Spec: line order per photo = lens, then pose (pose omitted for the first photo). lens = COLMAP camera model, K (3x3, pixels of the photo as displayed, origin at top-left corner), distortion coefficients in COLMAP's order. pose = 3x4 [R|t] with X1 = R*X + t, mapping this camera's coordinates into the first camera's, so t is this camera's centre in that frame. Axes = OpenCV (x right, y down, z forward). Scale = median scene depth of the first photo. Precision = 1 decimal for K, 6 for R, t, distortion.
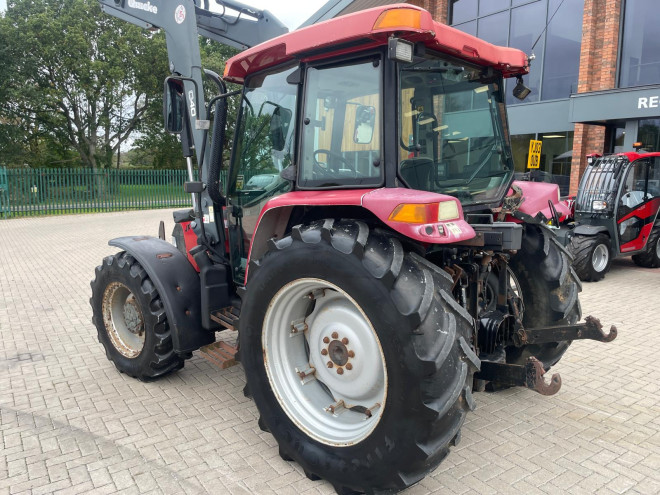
lens RADIAL K [[501.2, 0, 330.0], [0, 501.2, 247.5], [0, 0, 1]] dist [0.101748, -0.126730]
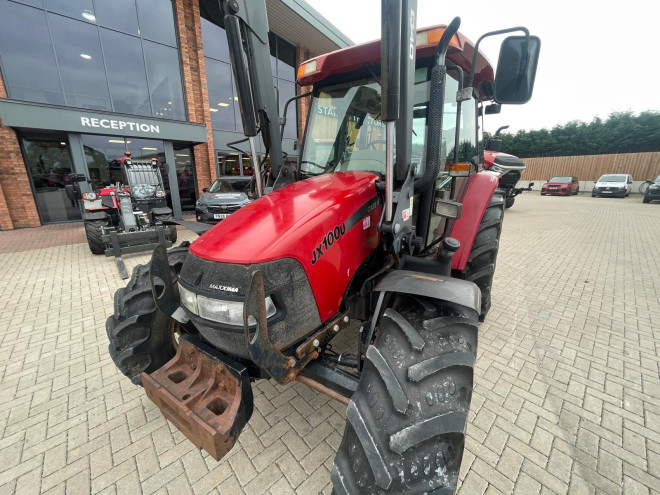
lens RADIAL K [[261.5, 0, 330.0], [0, 261.5, 247.5], [0, 0, 1]] dist [-0.001707, -0.000259]
pose [[-0.147205, -0.258823, 0.954642, -0.744764], [0.147212, 0.948674, 0.279904, -0.167720], [-0.978090, 0.181738, -0.101548, 1.399054]]
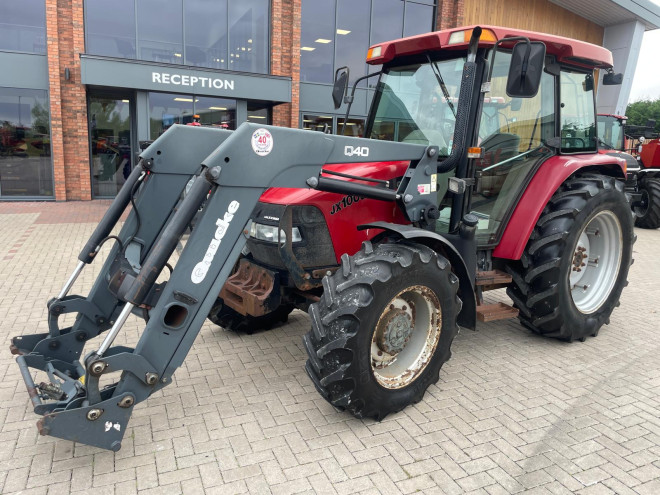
lens RADIAL K [[491.6, 0, 336.1], [0, 491.6, 247.4], [0, 0, 1]] dist [0.100213, -0.129359]
pose [[0.184716, -0.182273, 0.965741, -1.362811], [0.109125, 0.980379, 0.164163, -0.141781], [-0.976715, 0.075063, 0.200982, 1.186351]]
